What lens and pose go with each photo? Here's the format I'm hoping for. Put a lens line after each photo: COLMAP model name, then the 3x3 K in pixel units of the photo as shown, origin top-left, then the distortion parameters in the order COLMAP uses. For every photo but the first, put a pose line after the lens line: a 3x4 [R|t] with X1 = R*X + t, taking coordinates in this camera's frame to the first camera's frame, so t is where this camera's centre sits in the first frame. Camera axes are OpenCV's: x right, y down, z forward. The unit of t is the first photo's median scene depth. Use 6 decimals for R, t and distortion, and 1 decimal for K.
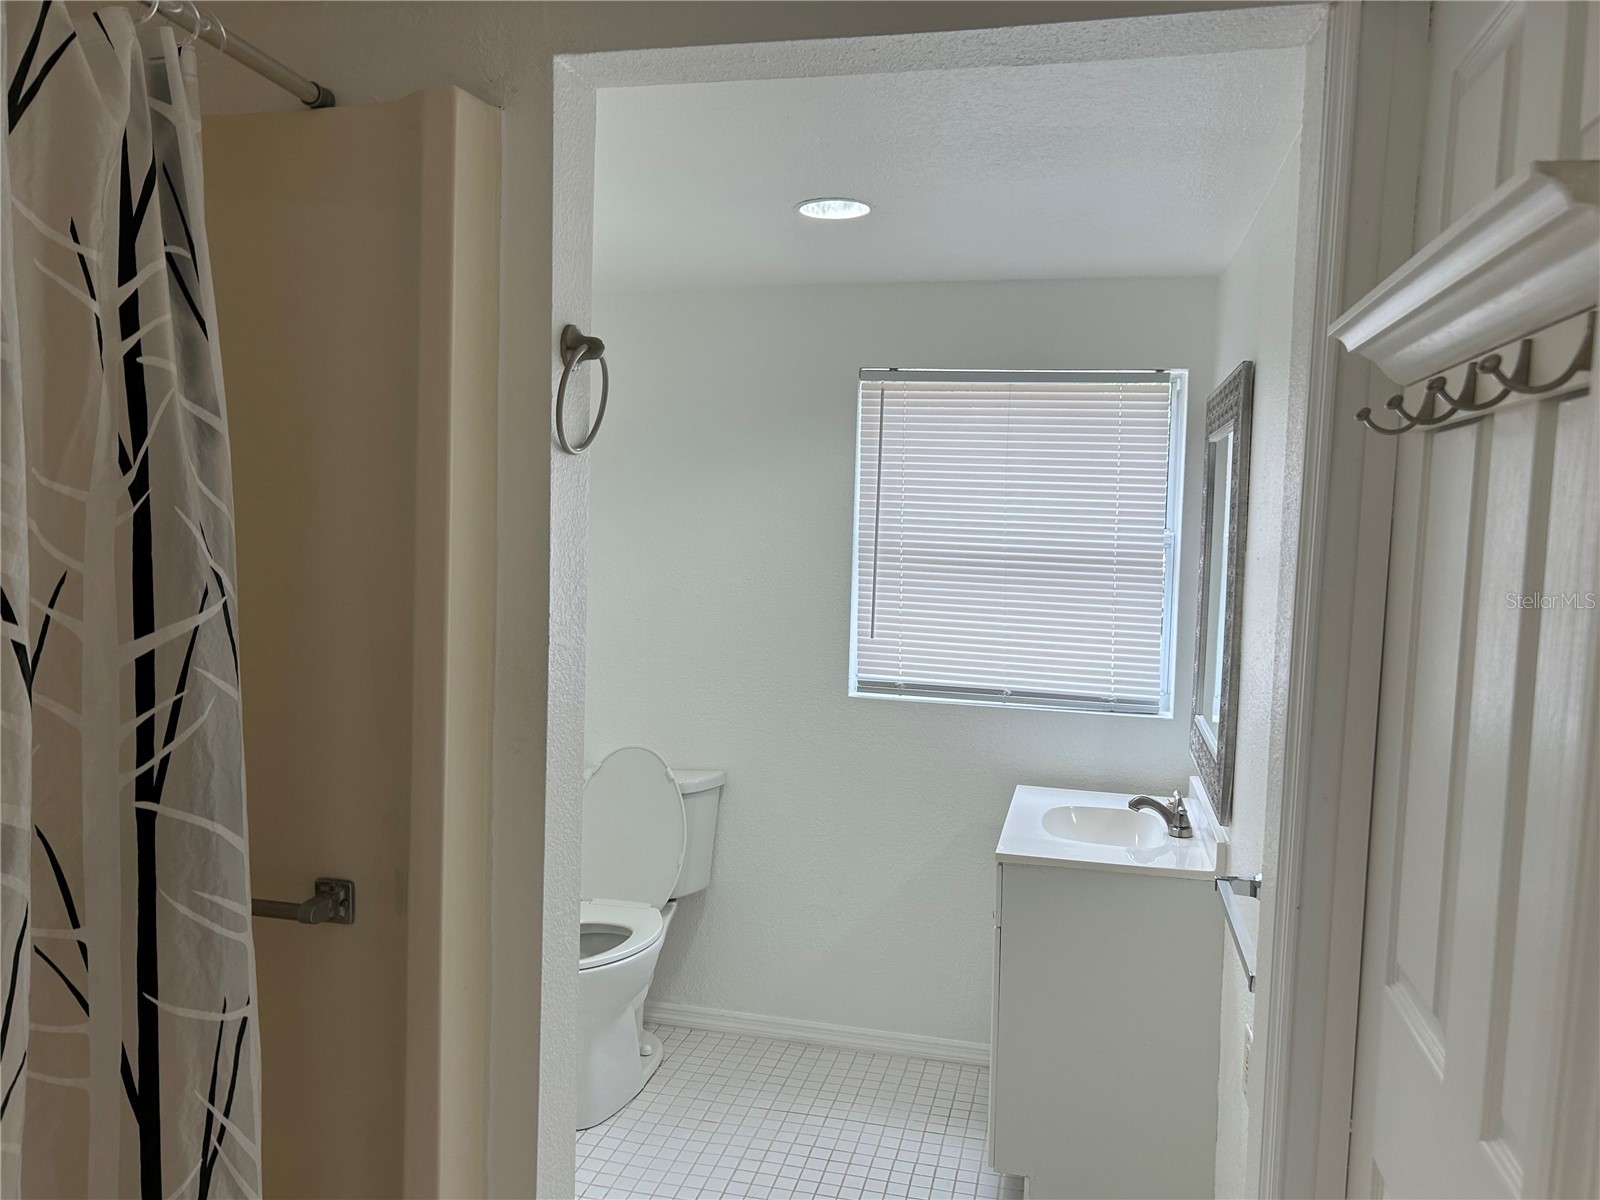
lens RADIAL K [[1211.1, 0, 801.7], [0, 1211.1, 594.4], [0, 0, 1]] dist [0.062230, -0.059871]
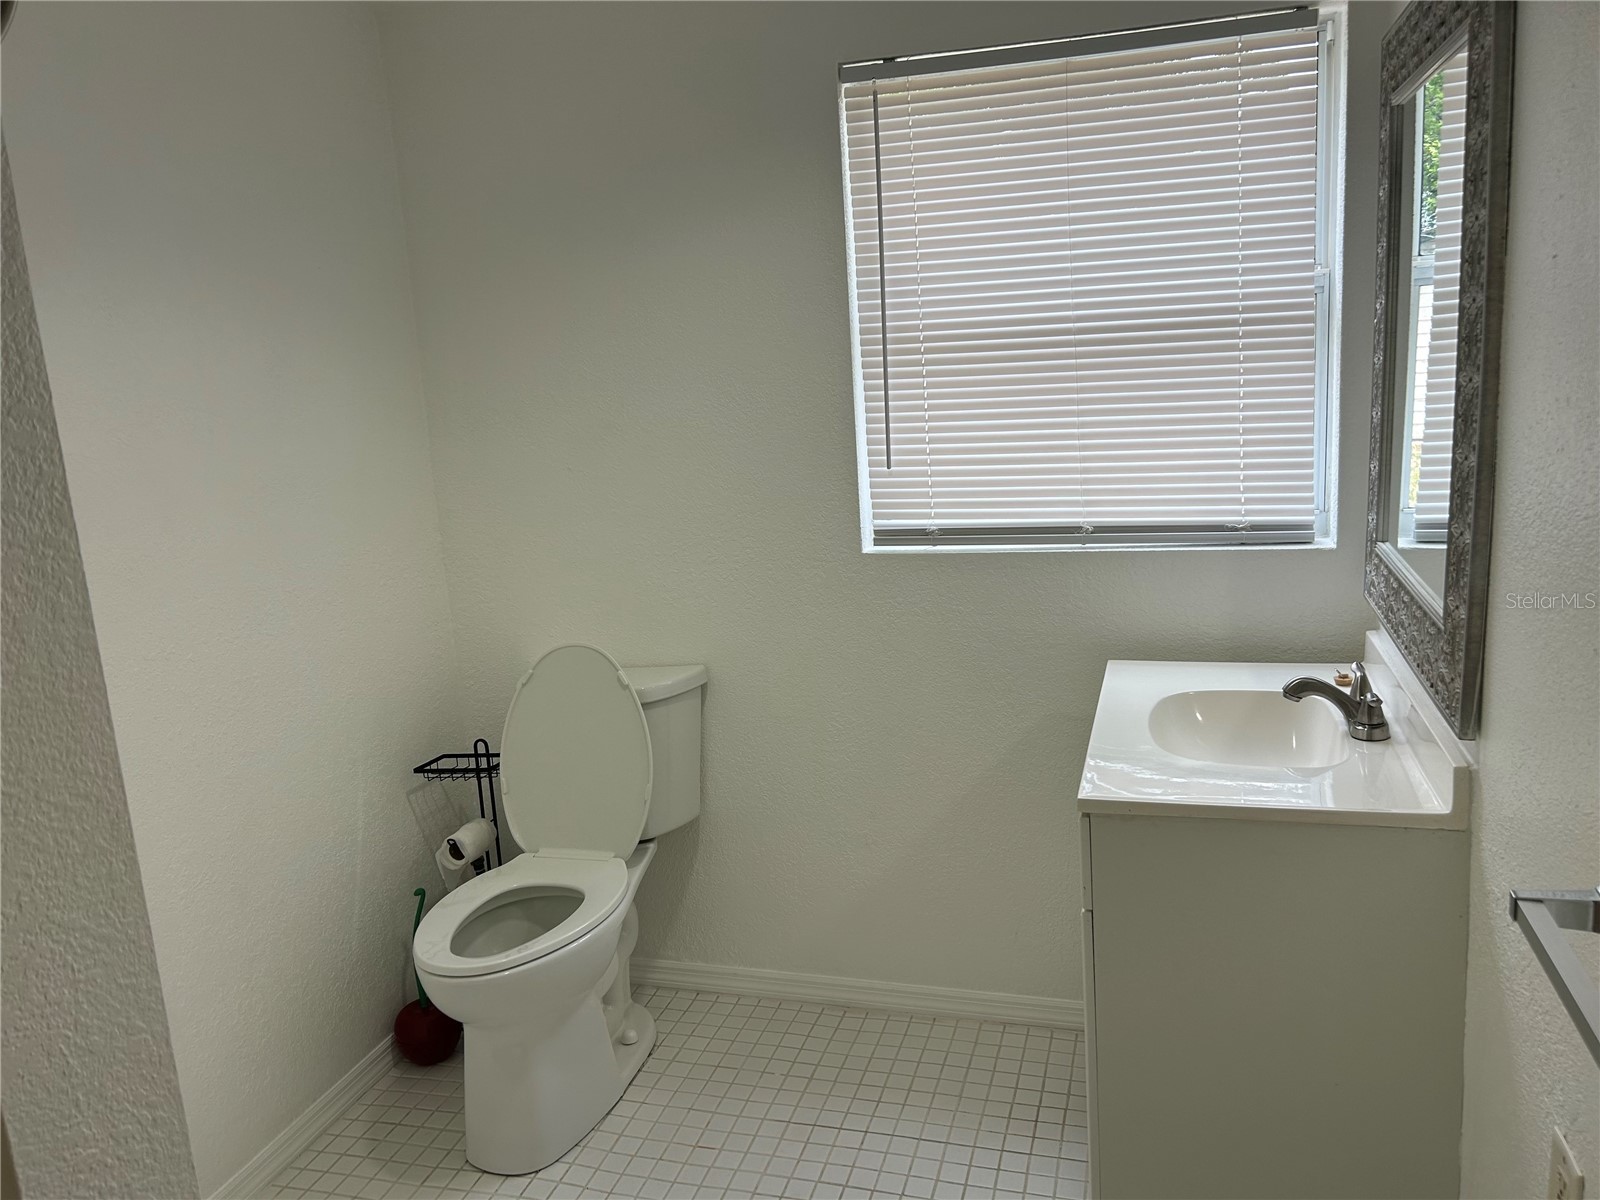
lens RADIAL K [[1211.1, 0, 801.5], [0, 1211.1, 594.7], [0, 0, 1]] dist [0.062230, -0.059871]
pose [[0.994124, -0.077222, -0.075851, 0.057333], [0.086999, 0.986958, 0.135441, 0.009397], [0.064403, -0.141244, 0.987878, 0.299598]]
